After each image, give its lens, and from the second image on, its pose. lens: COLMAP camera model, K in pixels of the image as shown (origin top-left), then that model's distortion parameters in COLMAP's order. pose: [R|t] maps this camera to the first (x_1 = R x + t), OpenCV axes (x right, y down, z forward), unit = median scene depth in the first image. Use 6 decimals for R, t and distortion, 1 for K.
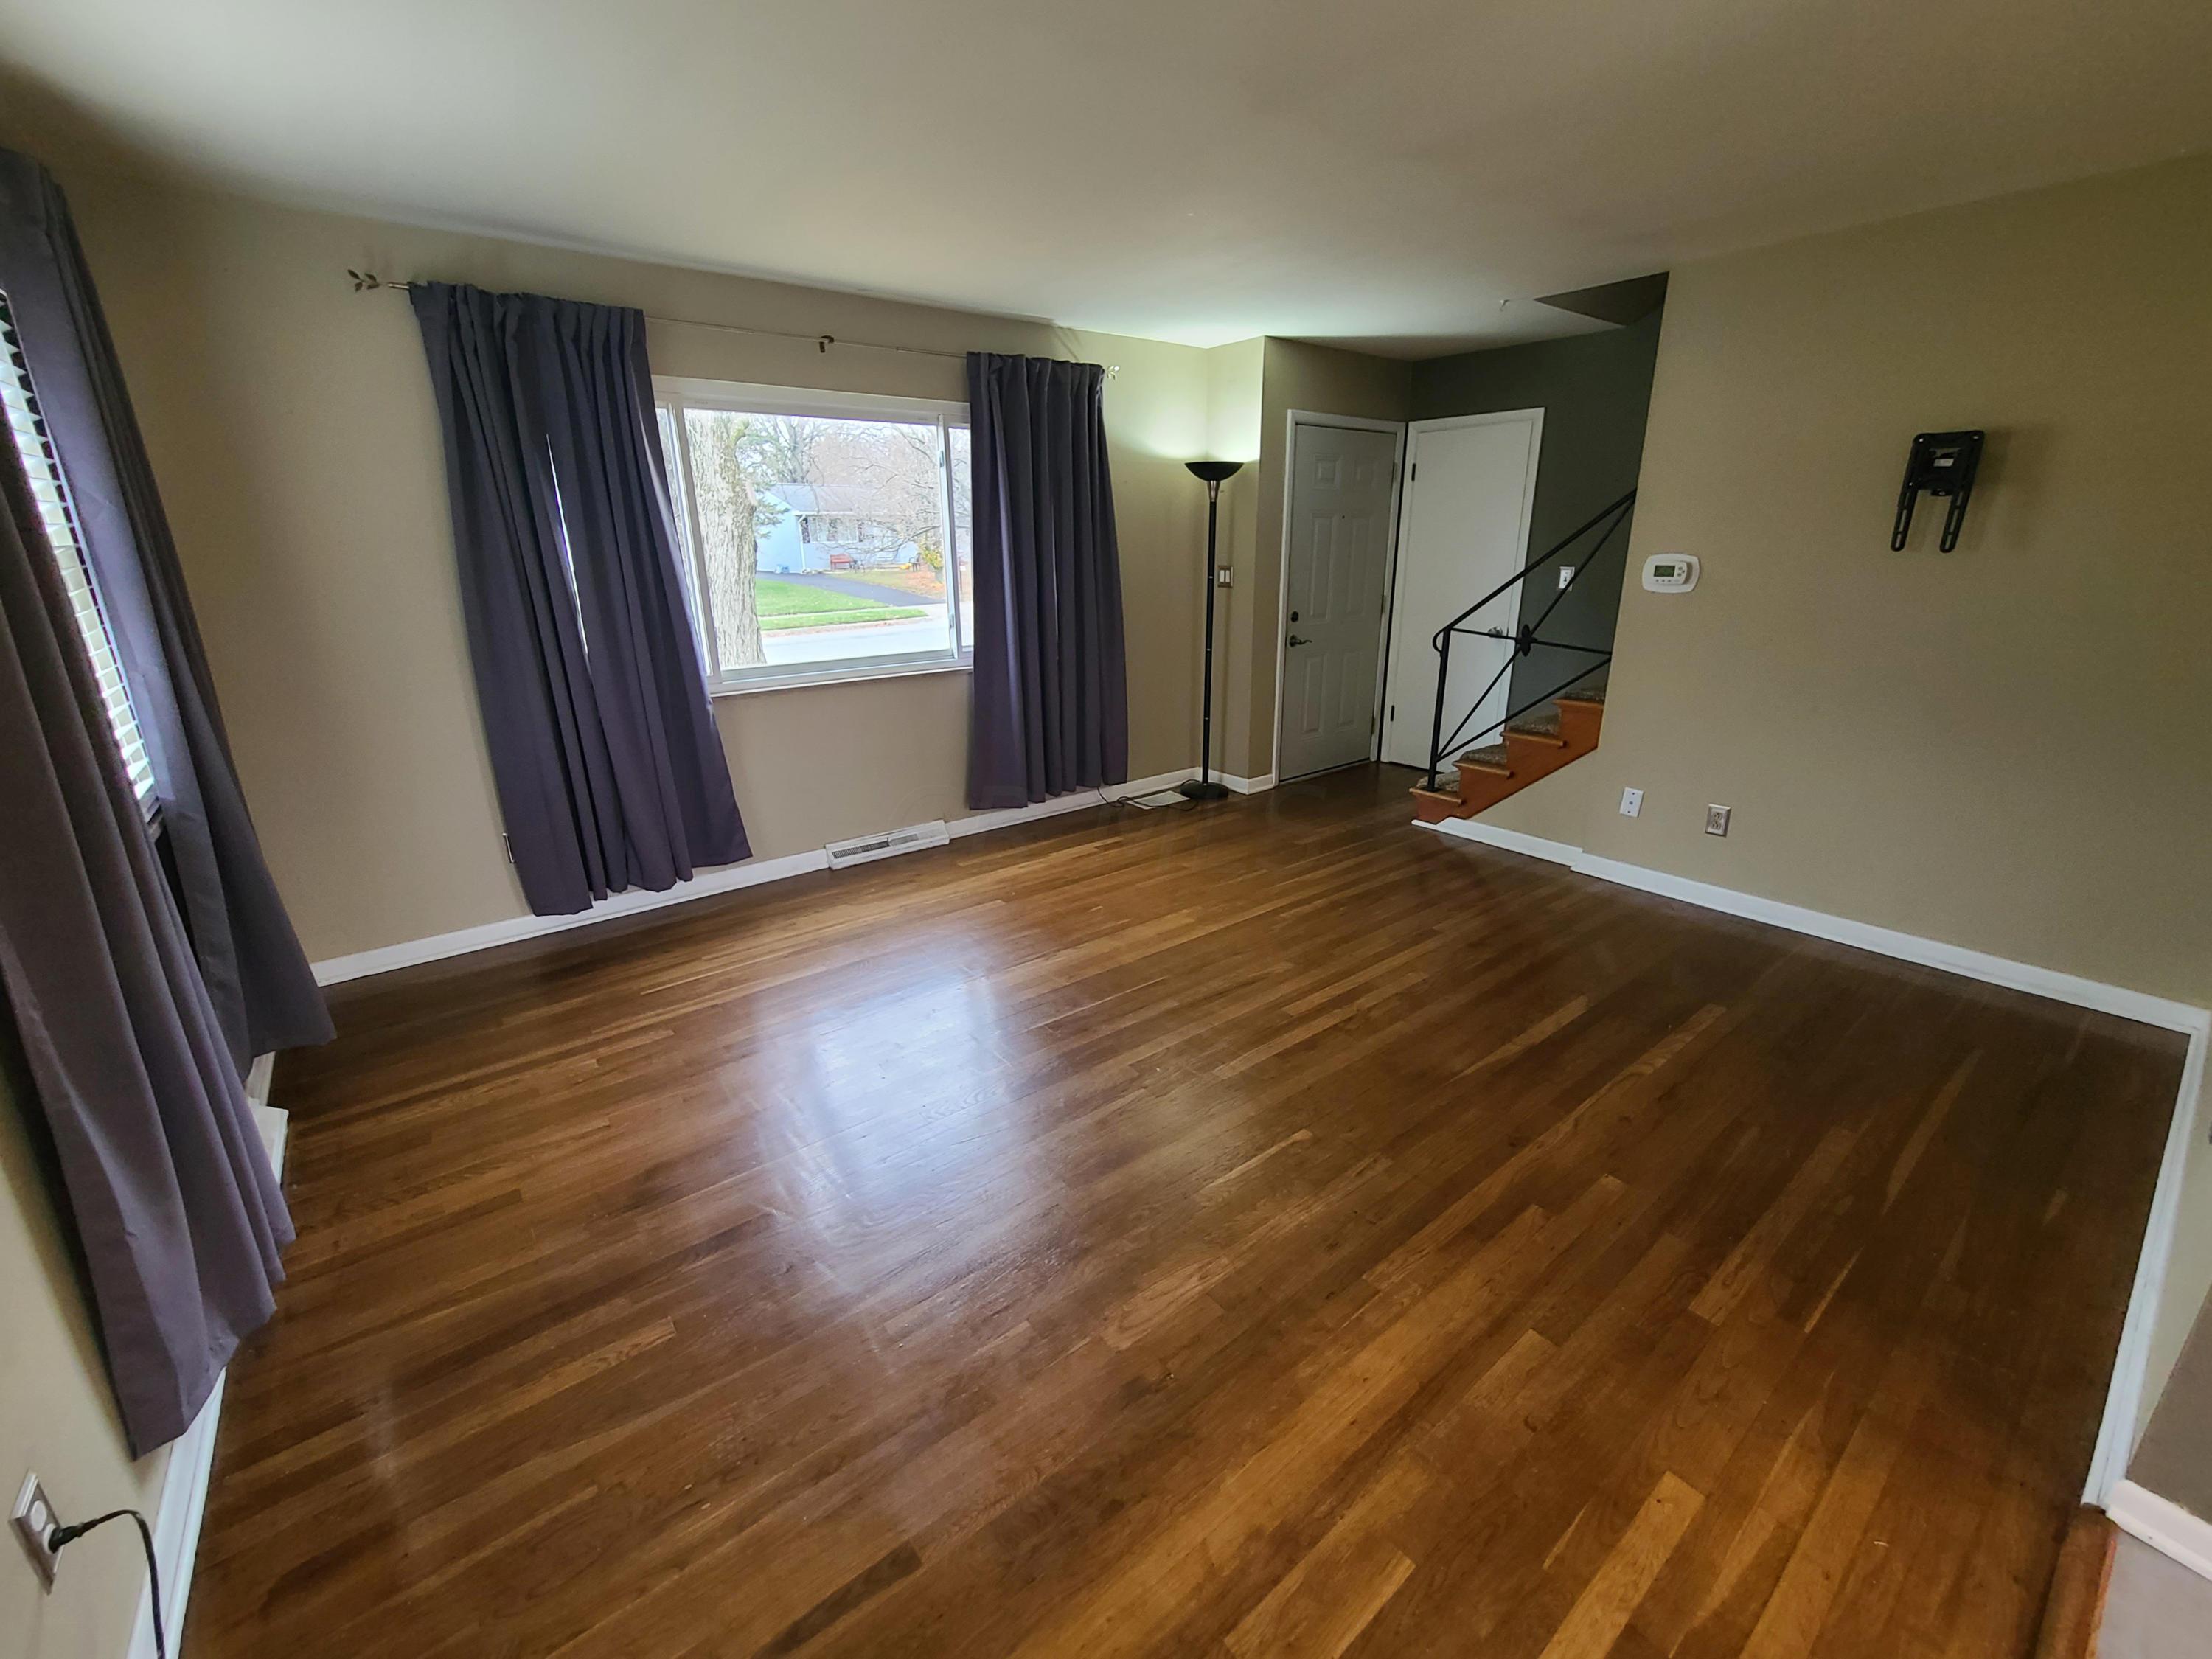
lens RADIAL K [[907.2, 0, 1113.9], [0, 907.2, 825.6], [0, 0, 1]] dist [0.003252, 0.000199]
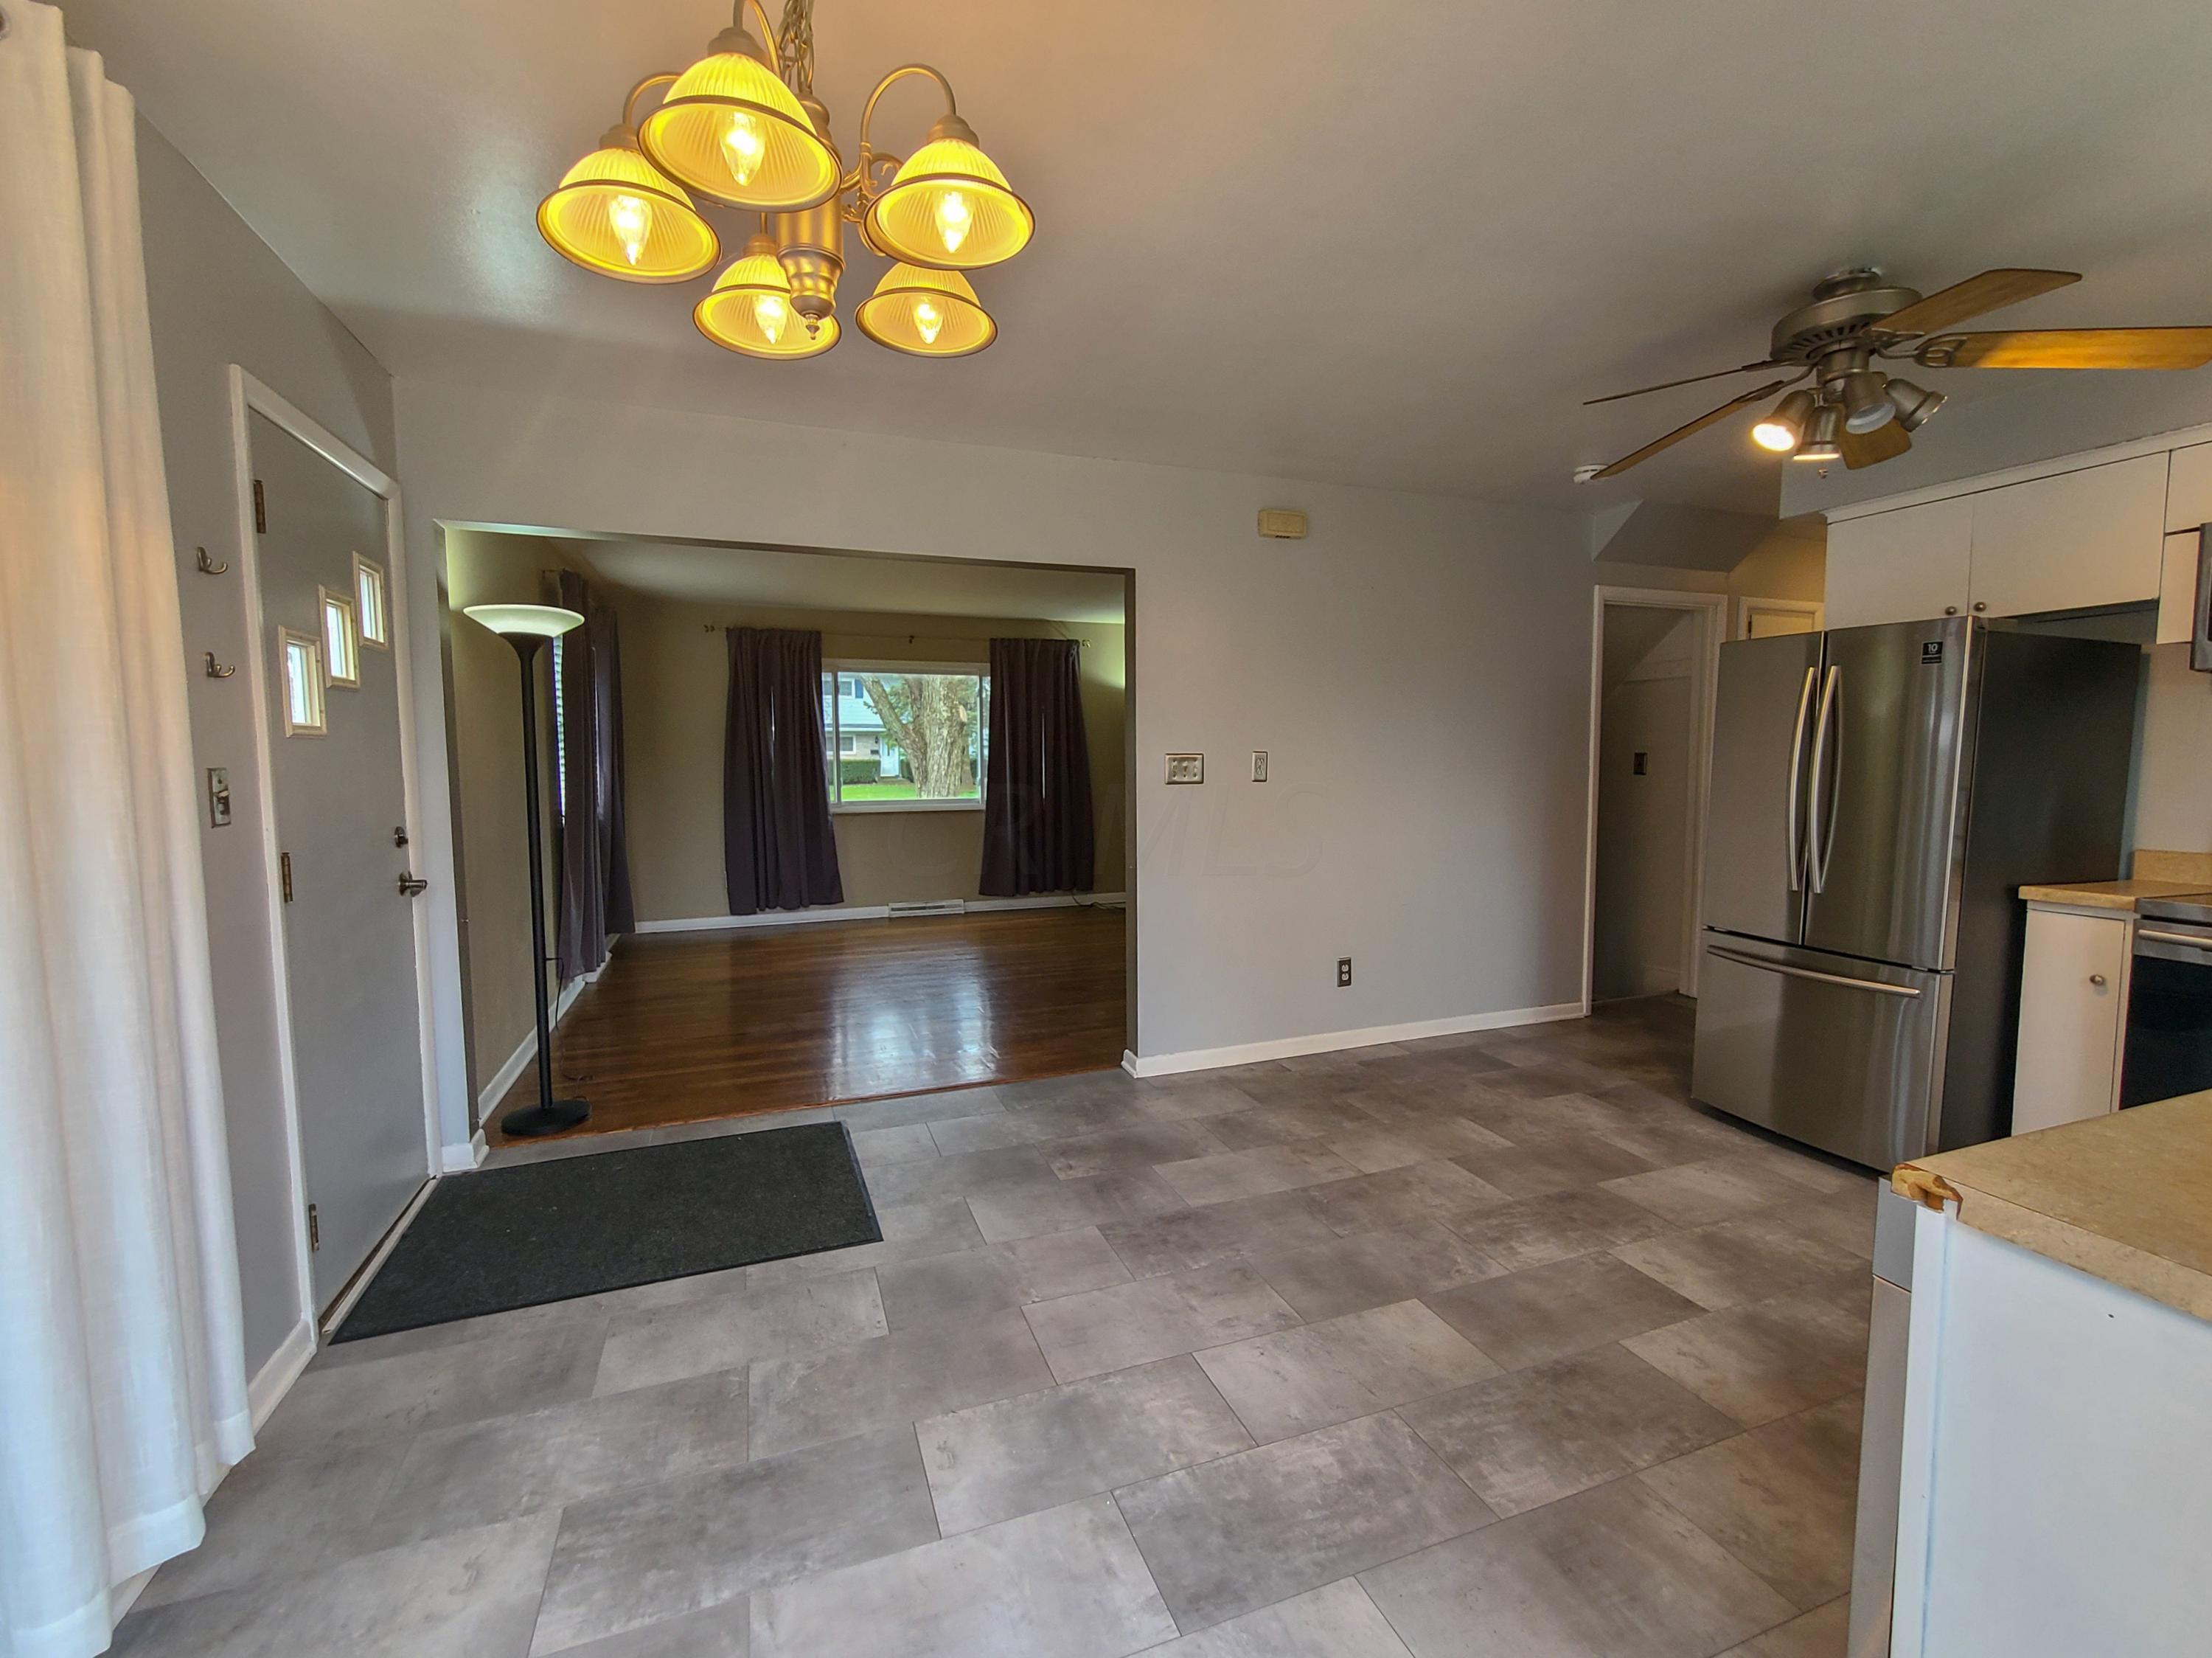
lens RADIAL K [[907.3, 0, 1095.7], [0, 907.3, 821.1], [0, 0, 1]] dist [0.003252, 0.000199]
pose [[0.955568, 0.027096, -0.293524, 0.580403], [-0.094240, 0.971588, -0.217107, 0.212963], [0.279302, 0.235122, 0.930972, -0.551876]]
